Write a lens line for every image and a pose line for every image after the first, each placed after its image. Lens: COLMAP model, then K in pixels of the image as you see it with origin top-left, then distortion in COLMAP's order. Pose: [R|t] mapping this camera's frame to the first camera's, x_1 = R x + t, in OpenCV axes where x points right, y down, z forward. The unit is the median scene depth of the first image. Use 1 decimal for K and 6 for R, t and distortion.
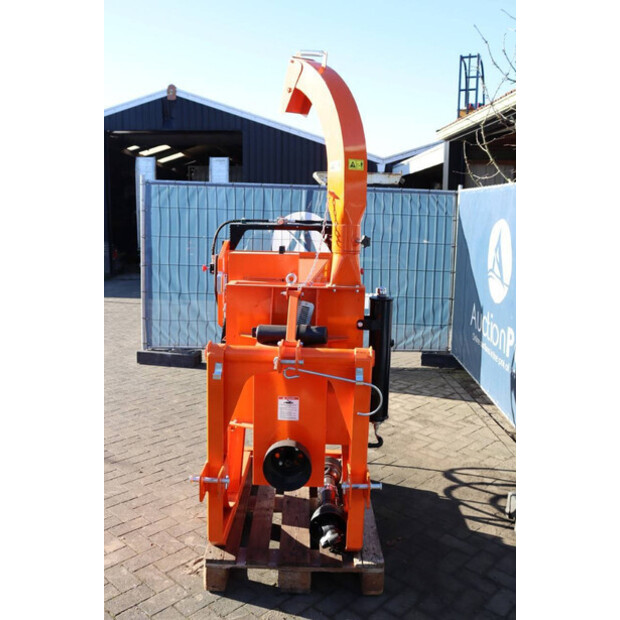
lens RADIAL K [[596.7, 0, 310.0], [0, 596.7, 310.0], [0, 0, 1]] dist [-0.106191, 0.104407]
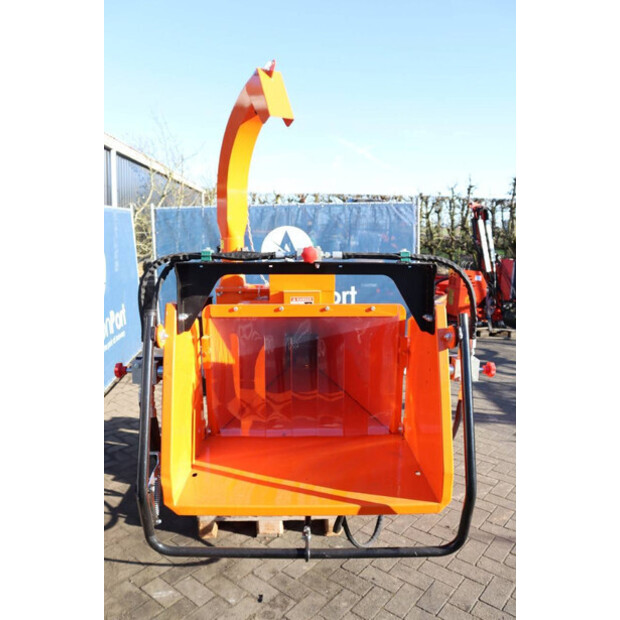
lens RADIAL K [[504.2, 0, 310.0], [0, 504.2, 310.0], [0, 0, 1]] dist [-0.178955, 0.171488]
pose [[-0.998685, -0.019319, -0.047480, -0.045771], [-0.033684, 0.945530, 0.323787, -0.321077], [0.038638, 0.324961, -0.944938, 1.908124]]
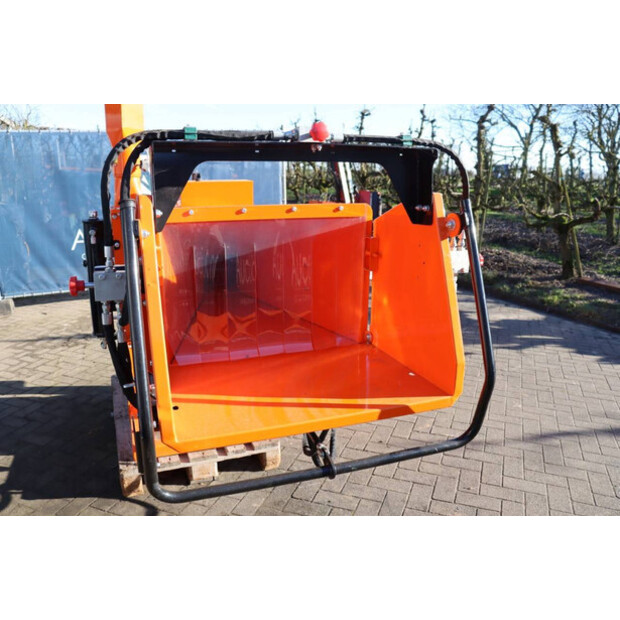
lens RADIAL K [[516.3, 0, 310.1], [0, 516.3, 301.7], [0, 0, 1]] dist [-0.157331, 0.147027]
pose [[-0.929330, 0.061080, -0.364165, 0.097443], [-0.090872, 0.918061, 0.385884, -0.251078], [0.357895, 0.391706, -0.847630, 1.852014]]
